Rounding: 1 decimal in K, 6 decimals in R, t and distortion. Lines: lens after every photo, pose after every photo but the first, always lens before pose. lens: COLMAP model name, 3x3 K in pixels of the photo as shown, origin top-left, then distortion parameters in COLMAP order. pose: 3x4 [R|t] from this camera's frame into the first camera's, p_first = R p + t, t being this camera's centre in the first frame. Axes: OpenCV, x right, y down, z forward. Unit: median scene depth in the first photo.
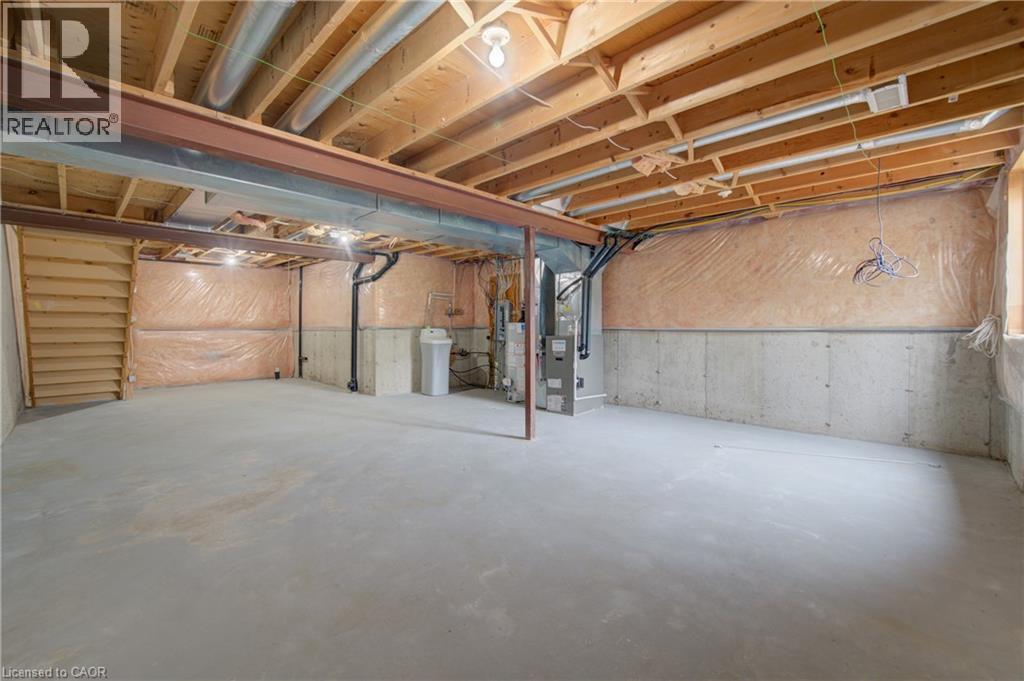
lens RADIAL K [[413.9, 0, 511.3], [0, 413.9, 323.4], [0, 0, 1]] dist [-0.000388, -0.000082]
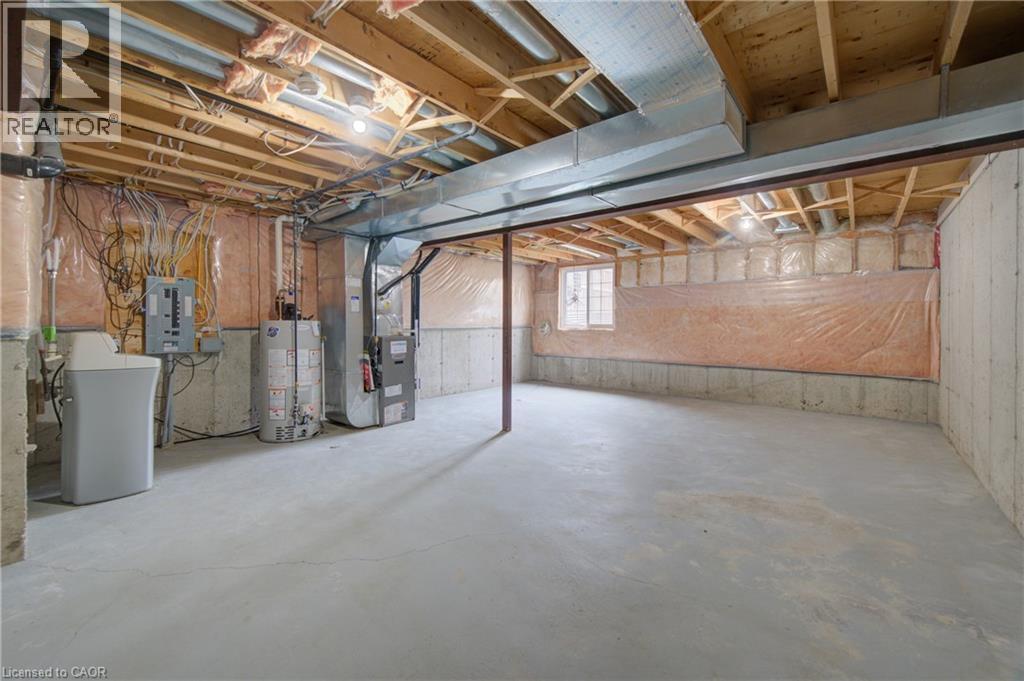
lens RADIAL K [[413.9, 0, 511.3], [0, 413.9, 323.4], [0, 0, 1]] dist [-0.000388, -0.000082]
pose [[-0.061710, 0.000003, 0.998094, -0.847740], [-0.008864, 0.999961, -0.000551, 0.000015], [-0.998055, -0.008881, -0.061707, 0.868748]]
